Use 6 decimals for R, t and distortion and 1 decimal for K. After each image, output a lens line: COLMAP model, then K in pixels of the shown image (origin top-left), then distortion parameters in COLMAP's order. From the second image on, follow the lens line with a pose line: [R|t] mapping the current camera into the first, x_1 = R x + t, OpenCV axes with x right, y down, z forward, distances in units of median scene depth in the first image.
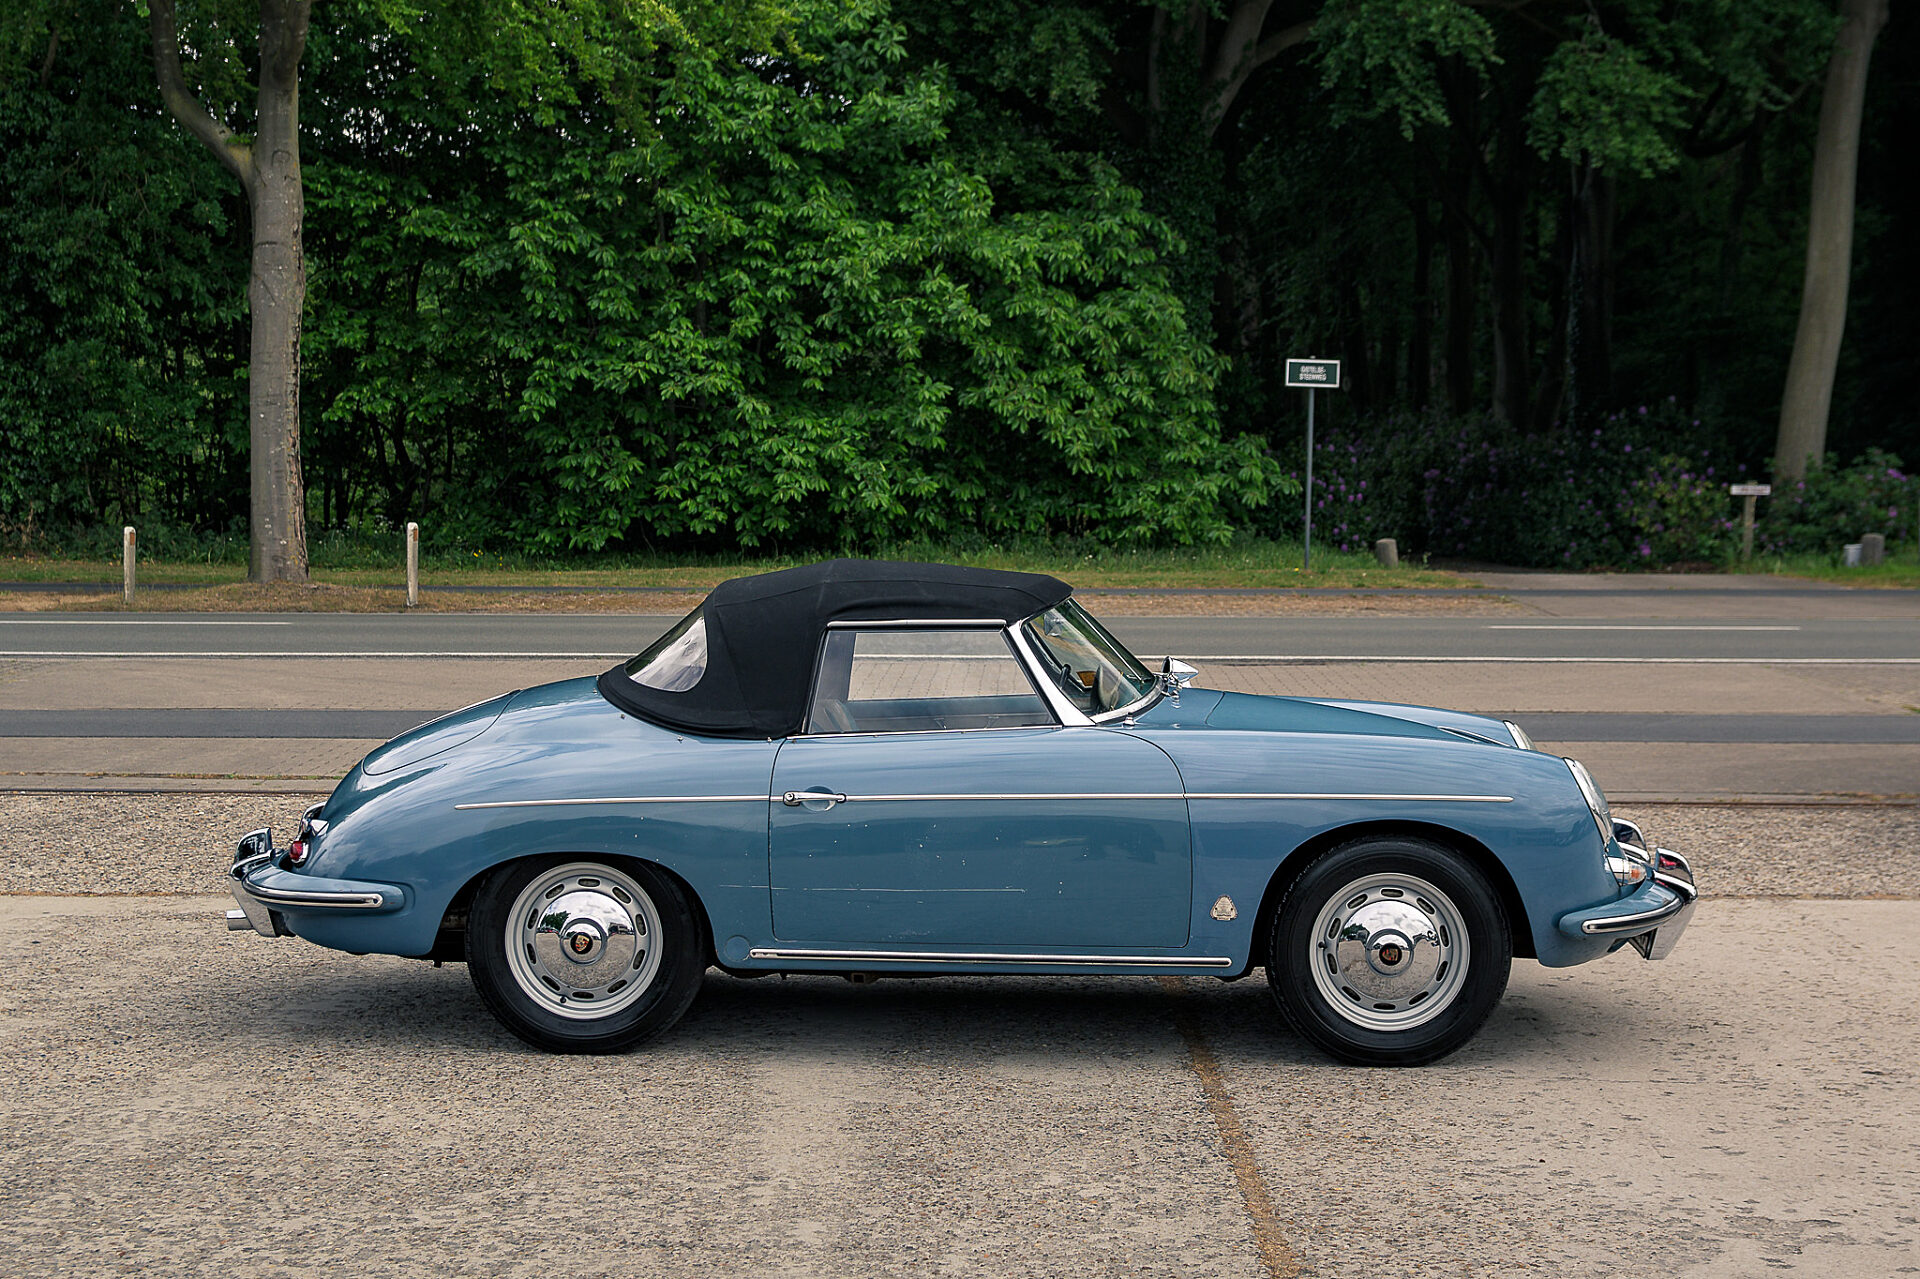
lens RADIAL K [[7063.5, 0, 960.0], [0, 7063.5, 639.5], [0, 0, 1]] dist [-0.022828, 0.892492]
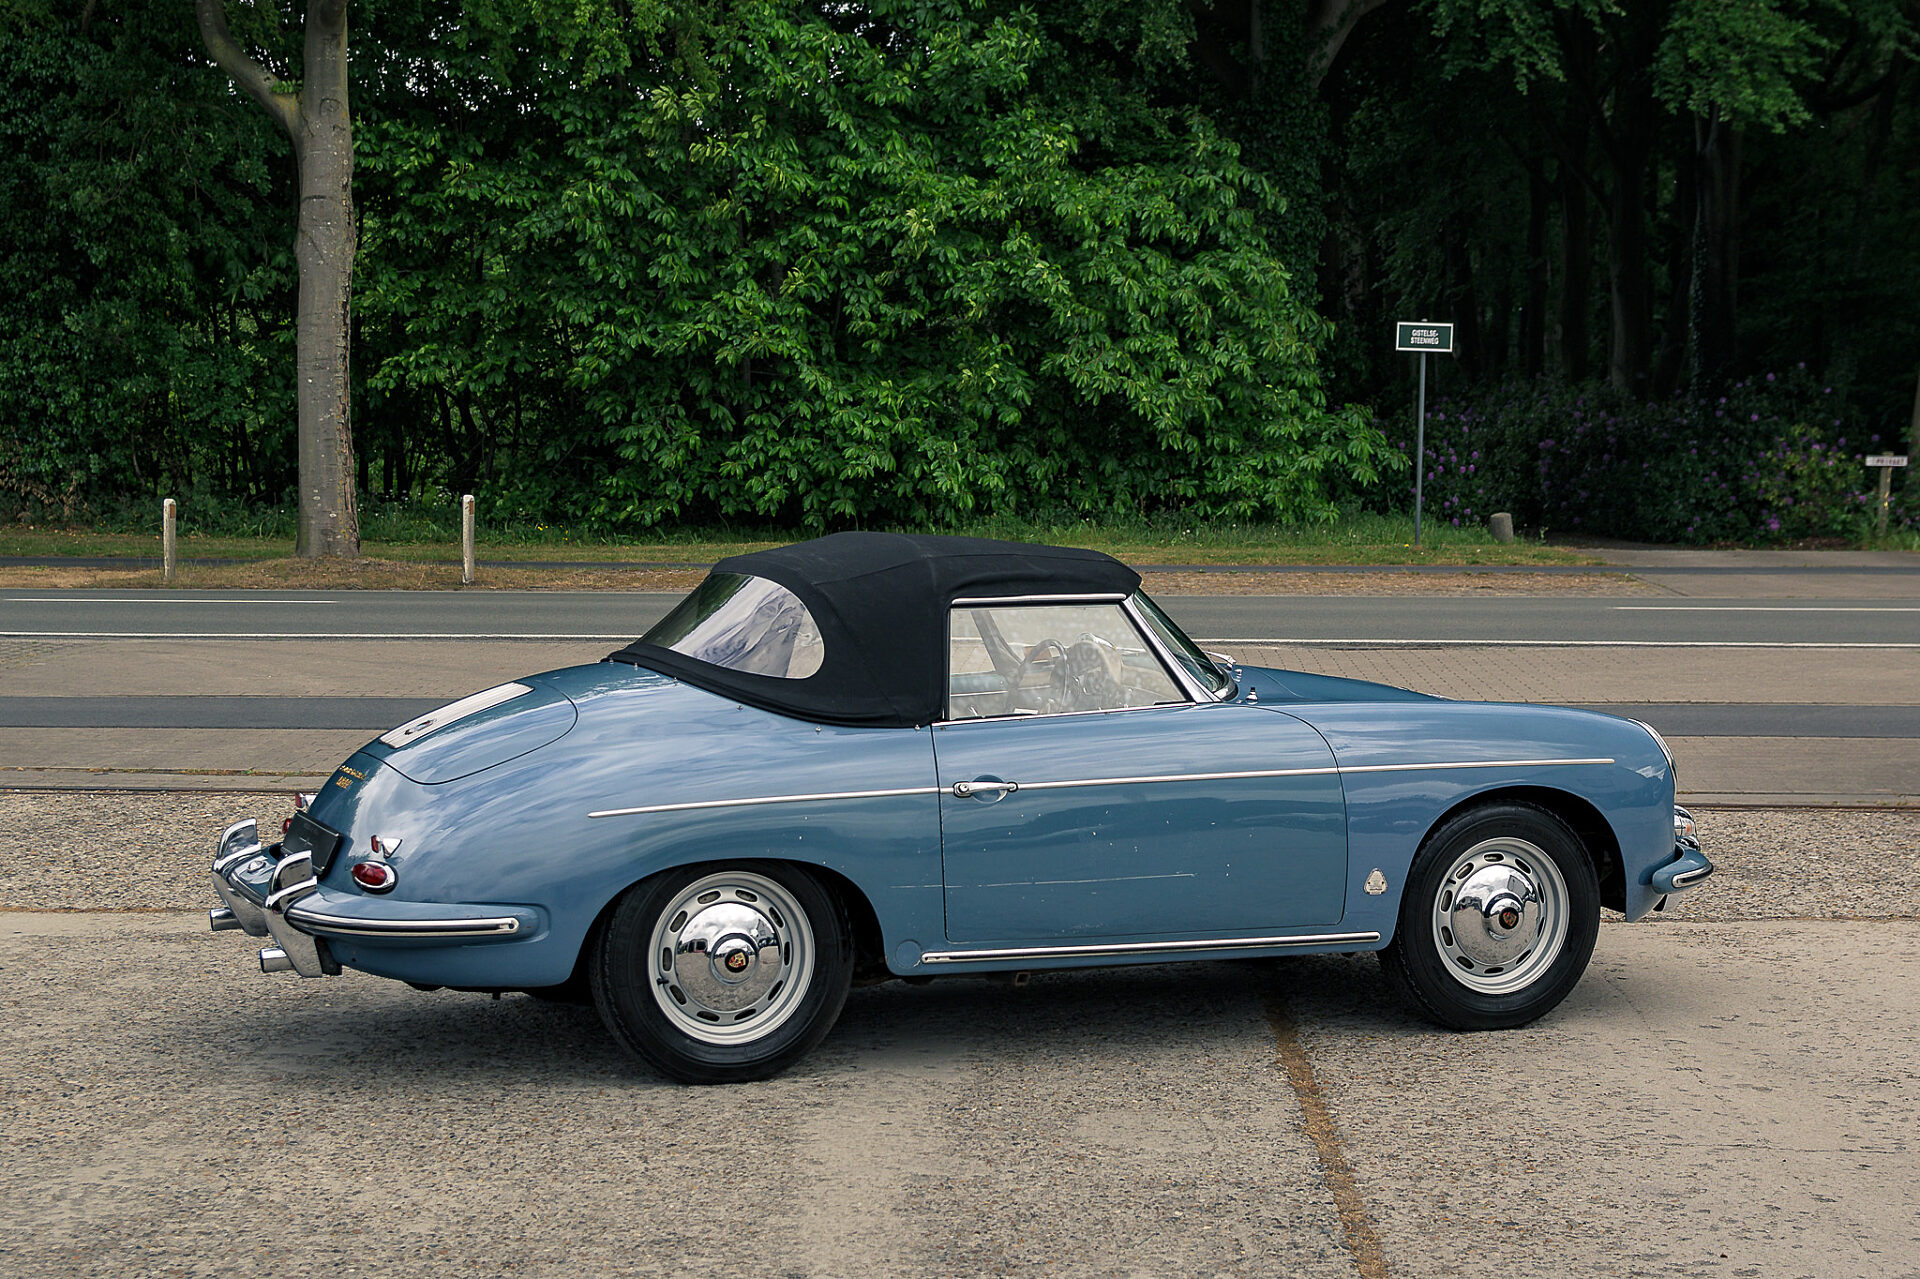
lens RADIAL K [[5115.6, 0, 959.9], [0, 5115.6, 685.3], [0, 0, 1]] dist [0.024327, 0.074783]
pose [[0.999674, 0.002162, -0.025450, 0.005456], [-0.001598, 0.999753, 0.022150, -0.006306], [0.025492, -0.022102, 0.999431, 0.317291]]
